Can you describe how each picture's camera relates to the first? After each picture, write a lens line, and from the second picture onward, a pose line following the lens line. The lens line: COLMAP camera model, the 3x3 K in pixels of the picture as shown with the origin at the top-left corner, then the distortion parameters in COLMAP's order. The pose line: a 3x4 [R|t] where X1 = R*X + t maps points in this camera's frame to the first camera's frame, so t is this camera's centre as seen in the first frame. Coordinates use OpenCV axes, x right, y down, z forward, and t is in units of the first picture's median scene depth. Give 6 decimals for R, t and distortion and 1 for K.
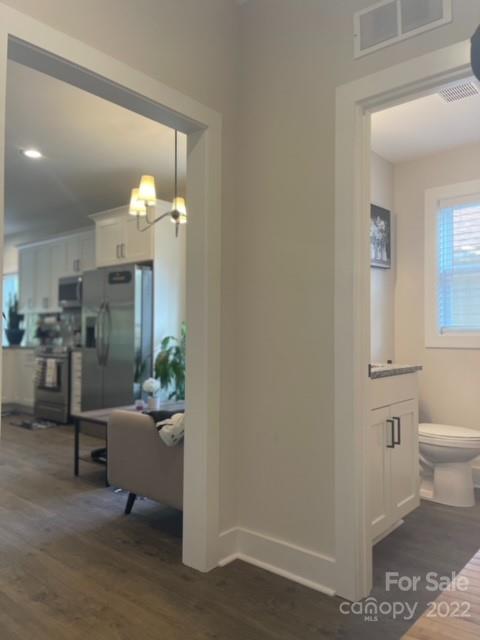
lens RADIAL K [[492.0, 0, 242.5], [0, 492.0, 323.9], [0, 0, 1]] dist [0.010619, -0.003466]
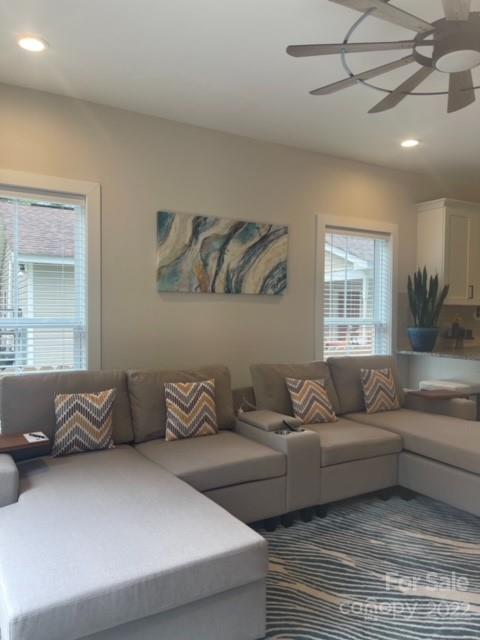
lens RADIAL K [[486.1, 0, 241.6], [0, 486.1, 320.9], [0, 0, 1]] dist [0.085316, -0.120176]
pose [[0.326428, -0.019975, 0.945011, -1.467812], [-0.025020, 0.999244, 0.029764, -0.013980], [-0.944891, -0.033360, 0.325682, 1.303885]]
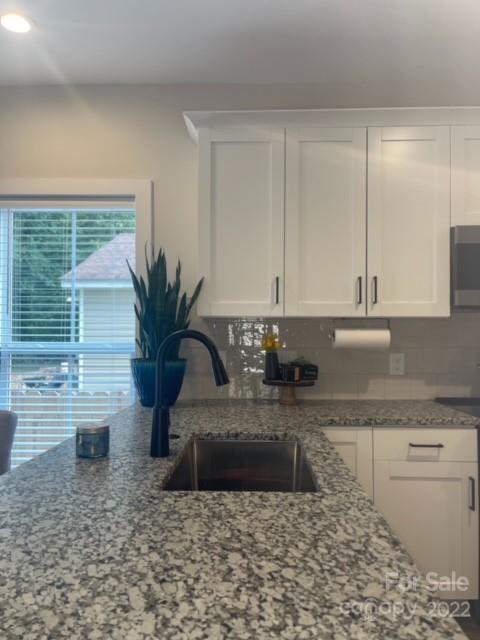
lens RADIAL K [[486.1, 0, 241.6], [0, 486.1, 320.9], [0, 0, 1]] dist [0.085316, -0.120176]
pose [[0.782386, 0.013851, 0.622640, -0.812593], [-0.009830, 0.999903, -0.009892, -0.017880], [-0.622717, 0.001619, 0.782446, 0.899254]]
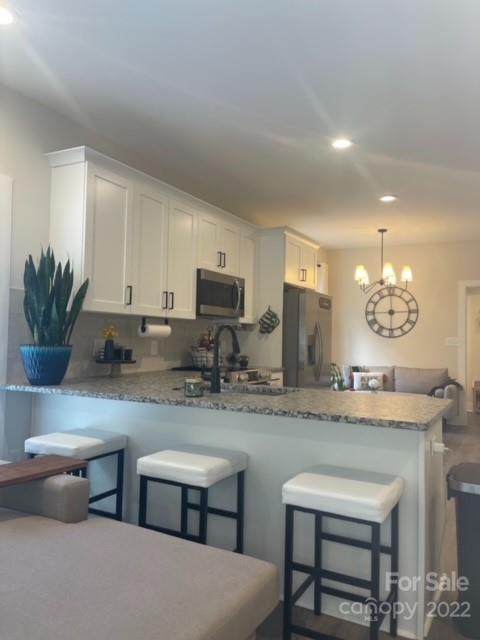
lens RADIAL K [[486.1, 0, 241.6], [0, 486.1, 320.9], [0, 0, 1]] dist [0.085316, -0.120176]
pose [[-0.199060, 0.026271, 0.979635, -1.133918], [-0.041370, 0.998524, -0.035184, -0.002612], [-0.979114, -0.047531, -0.197679, 1.189471]]
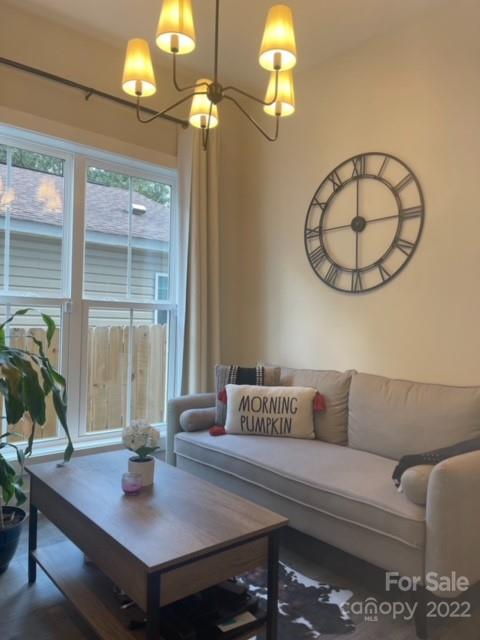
lens RADIAL K [[486.1, 0, 241.6], [0, 486.1, 320.9], [0, 0, 1]] dist [0.085316, -0.120176]
pose [[0.147550, 0.007442, 0.989027, -0.432633], [-0.042494, 0.999096, -0.001178, 0.012159], [-0.988141, -0.041854, 0.147733, 0.584996]]
